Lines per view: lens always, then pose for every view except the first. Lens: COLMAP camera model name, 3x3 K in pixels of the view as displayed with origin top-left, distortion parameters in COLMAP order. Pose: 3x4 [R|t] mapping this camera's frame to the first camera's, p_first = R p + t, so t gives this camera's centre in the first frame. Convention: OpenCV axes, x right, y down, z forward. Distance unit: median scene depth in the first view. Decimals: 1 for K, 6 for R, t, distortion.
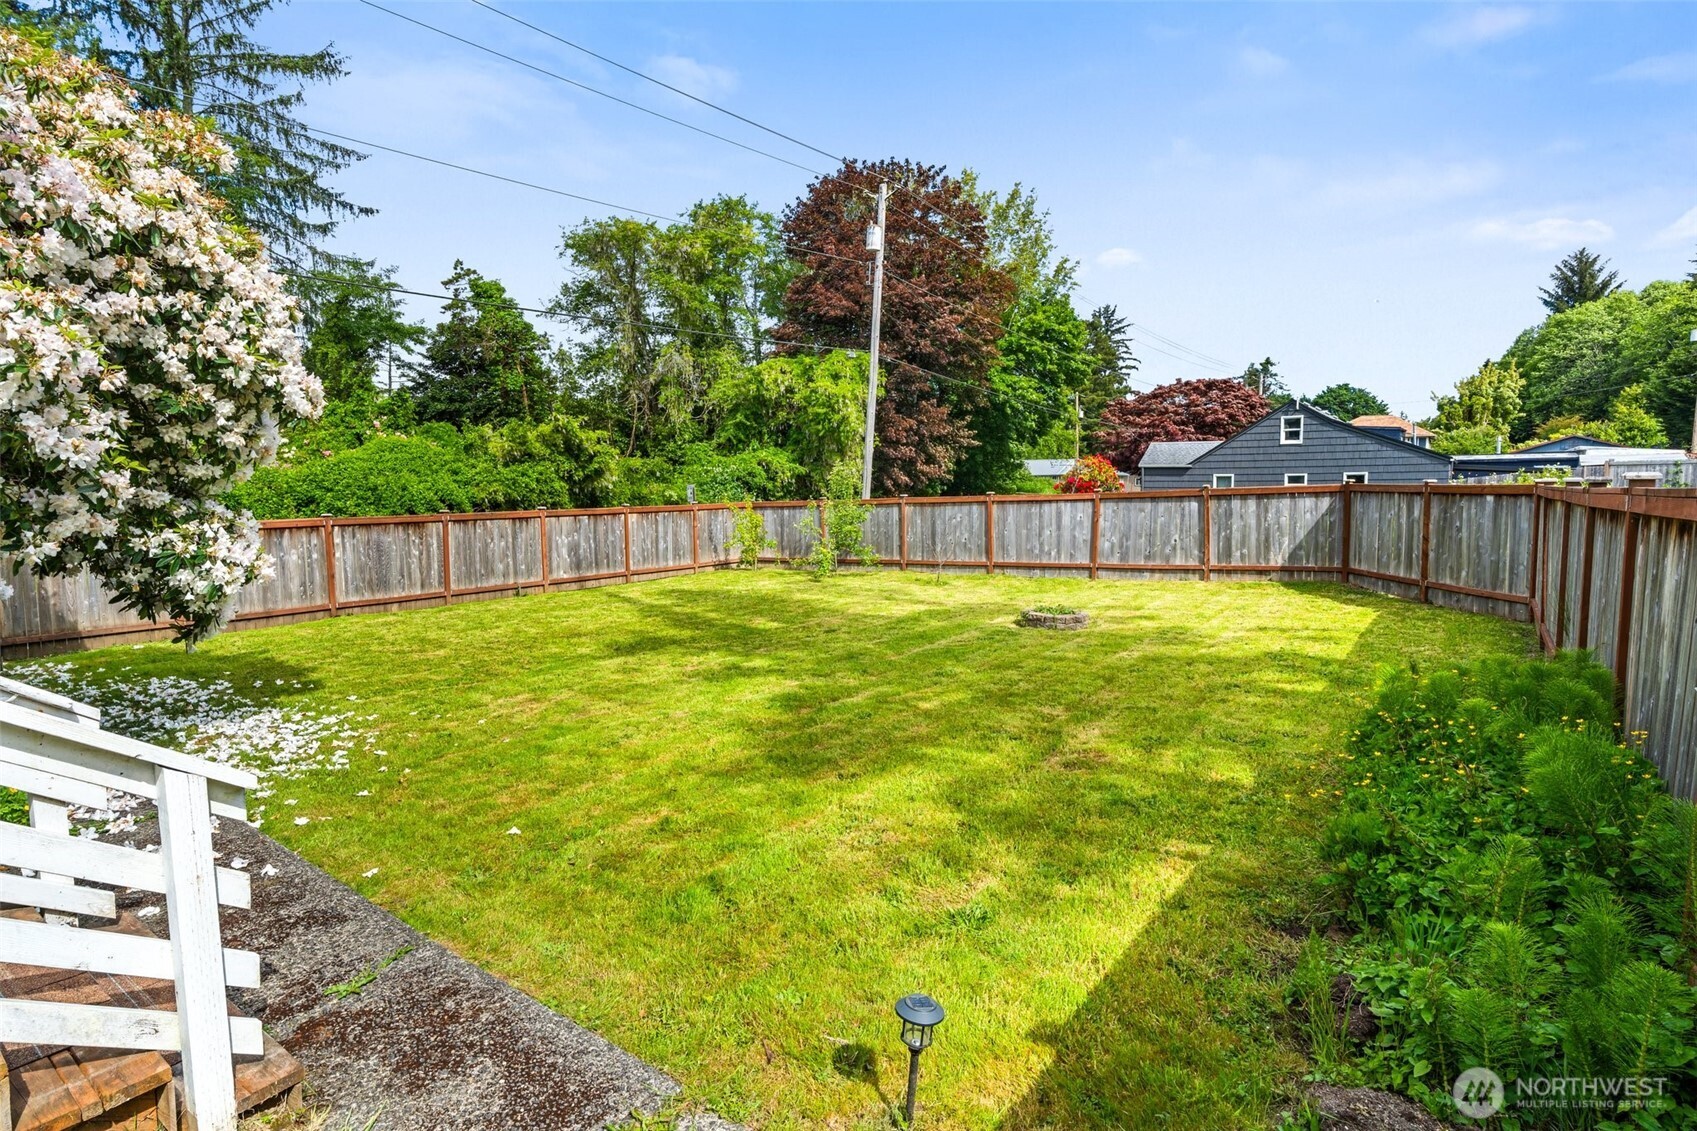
lens RADIAL K [[876.8, 0, 856.5], [0, 876.8, 564.6], [0, 0, 1]] dist [0.002130, 0.000948]
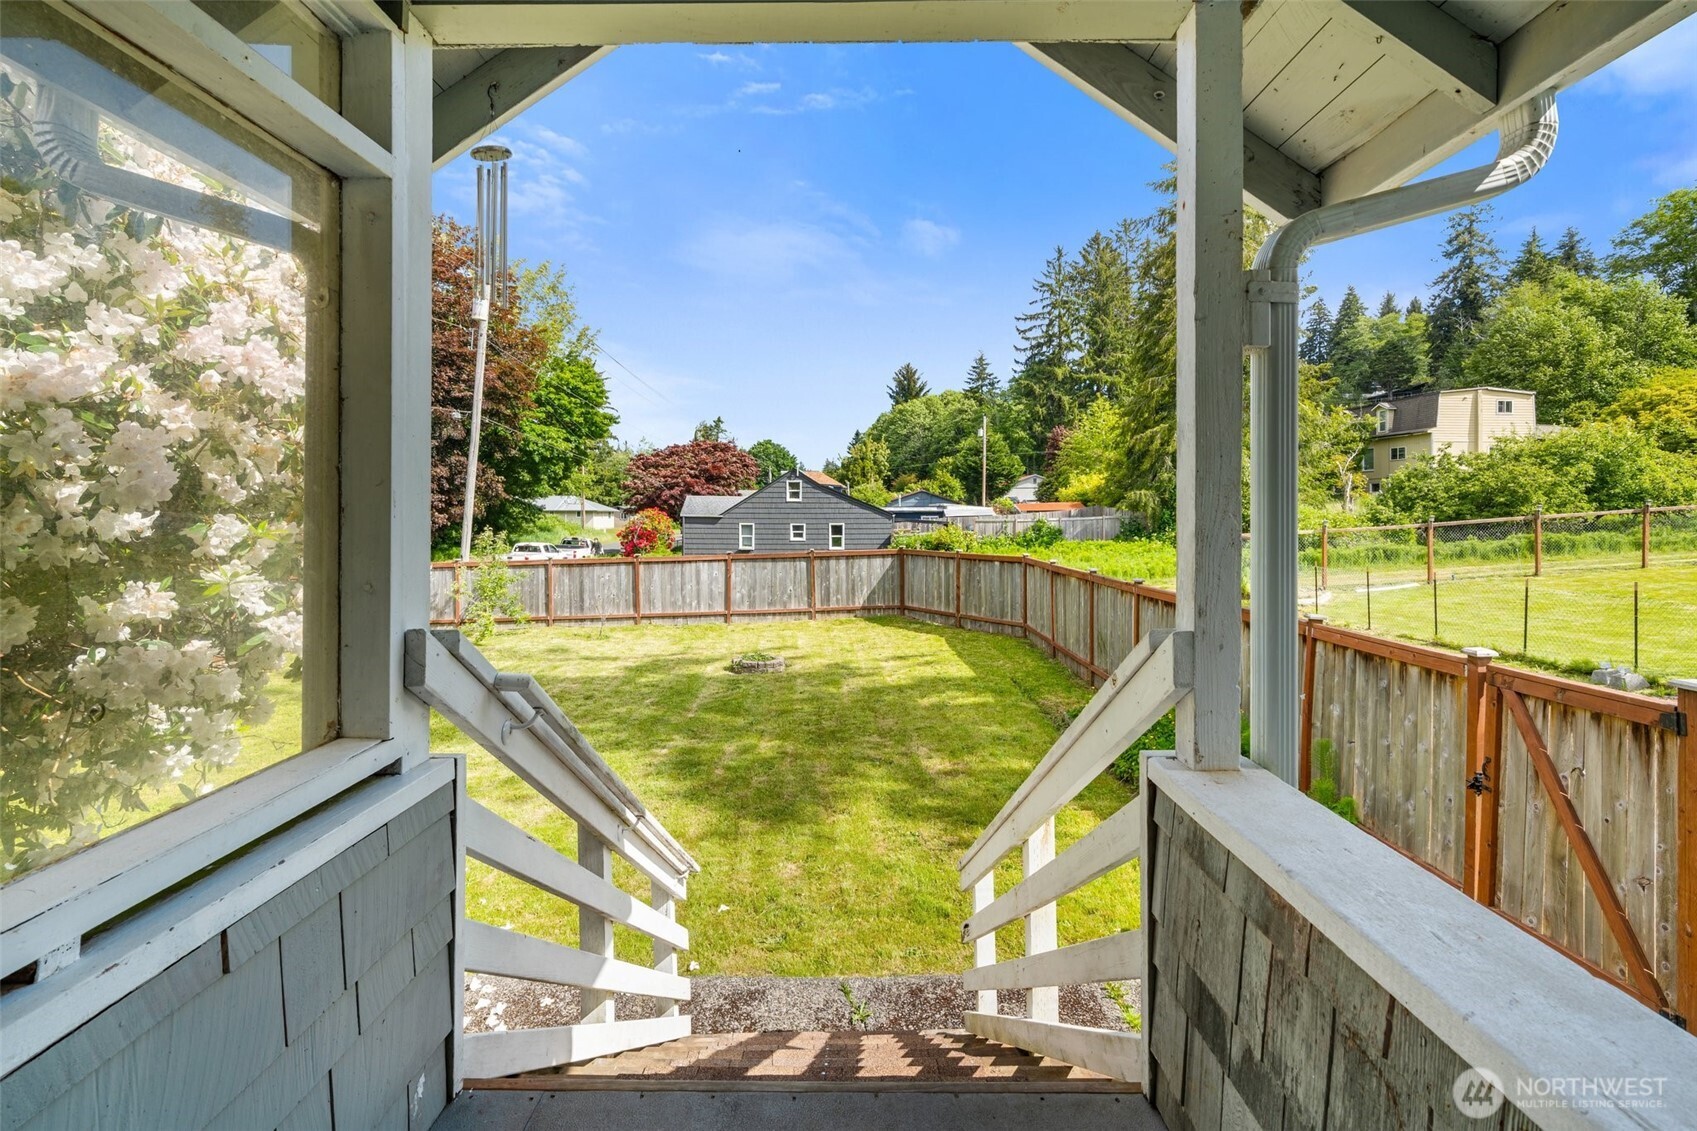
lens RADIAL K [[771.3, 0, 885.5], [0, 771.3, 538.3], [0, 0, 1]] dist [0.000709, -0.000377]
pose [[0.795719, -0.007154, 0.605624, -0.209527], [0.045175, 0.997846, -0.047568, -0.040743], [-0.603979, 0.065210, 0.794328, -0.017796]]
